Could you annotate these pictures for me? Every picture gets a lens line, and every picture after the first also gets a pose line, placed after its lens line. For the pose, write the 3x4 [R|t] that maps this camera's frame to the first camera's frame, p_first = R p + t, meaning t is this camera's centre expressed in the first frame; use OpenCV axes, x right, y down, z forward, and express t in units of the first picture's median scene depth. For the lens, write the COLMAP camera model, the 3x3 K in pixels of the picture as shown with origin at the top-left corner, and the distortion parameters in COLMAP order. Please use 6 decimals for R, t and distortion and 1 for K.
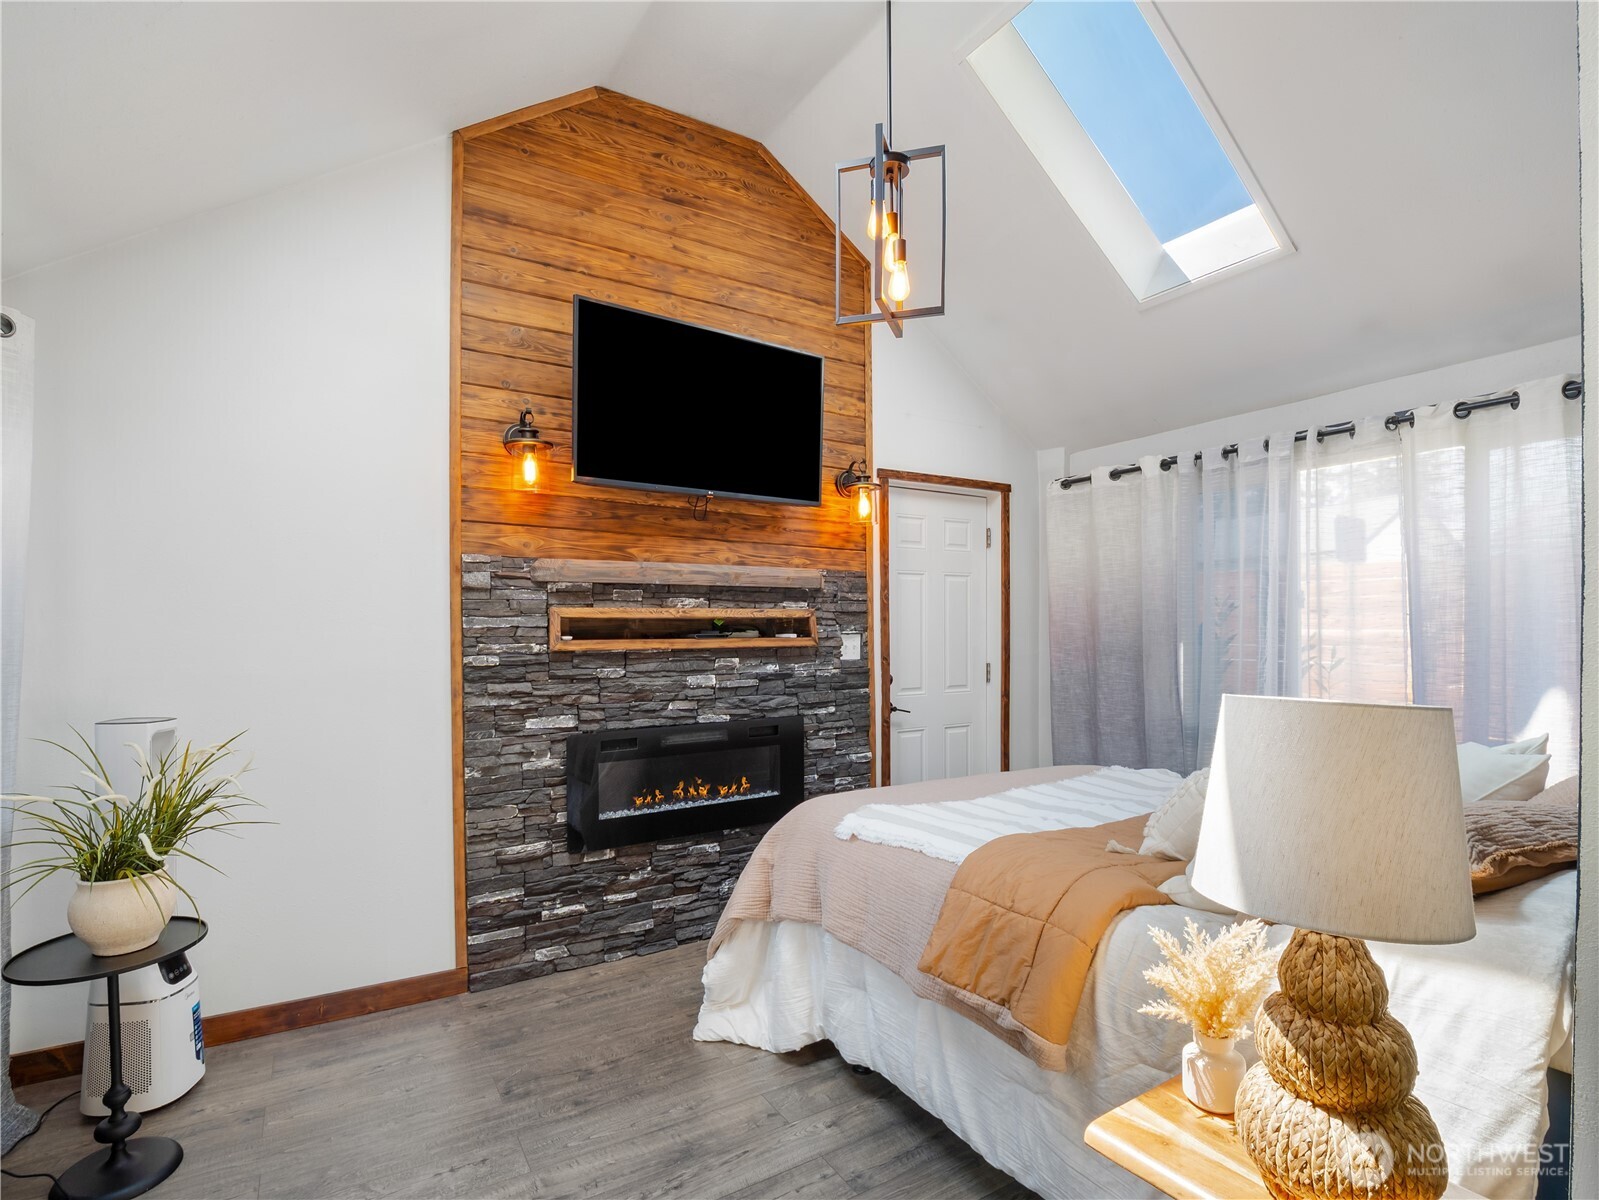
lens RADIAL K [[778.2, 0, 792.6], [0, 778.2, 610.7], [0, 0, 1]] dist [-0.017295, -0.000595]
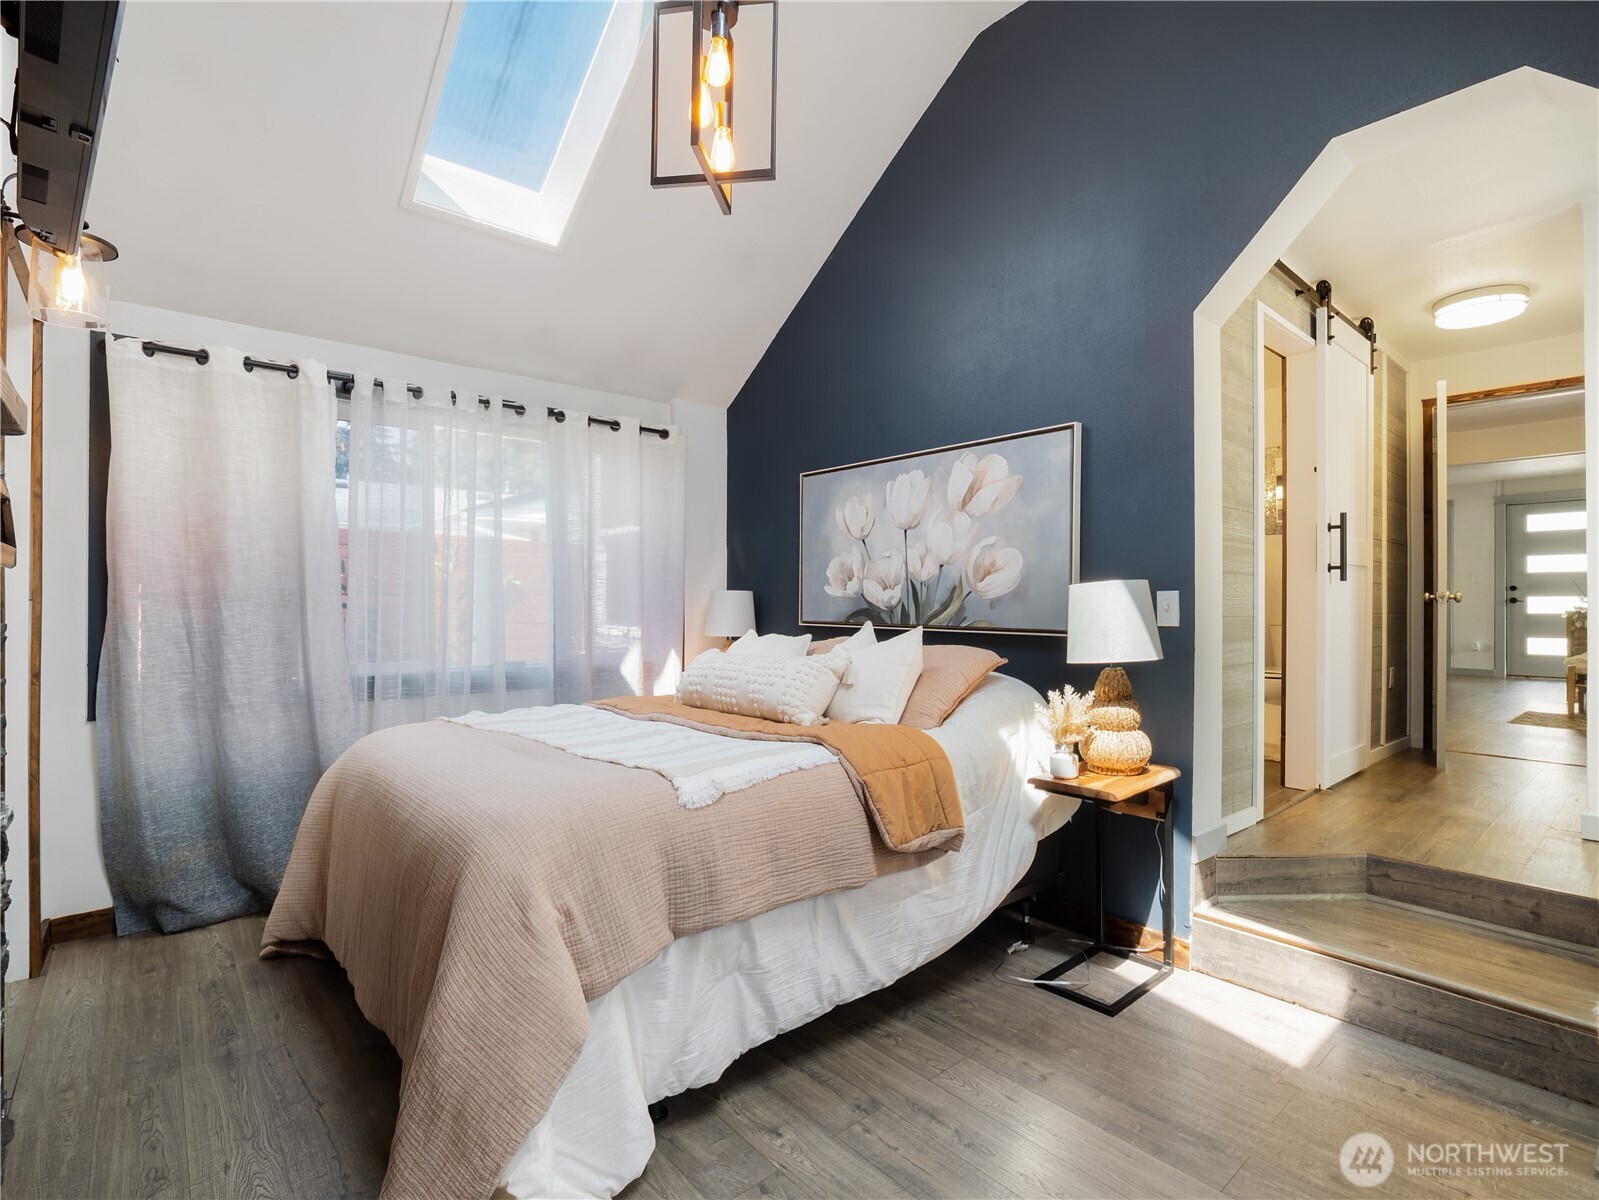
lens RADIAL K [[742.4, 0, 799.5], [0, 742.4, 600.0], [0, 0, 1]] dist [0.001145, 0.000048]
pose [[-0.134911, 0.010129, 0.990806, -0.425540], [-0.020845, 0.999697, -0.013059, 0.061160], [-0.990638, -0.022415, -0.134659, 0.627201]]
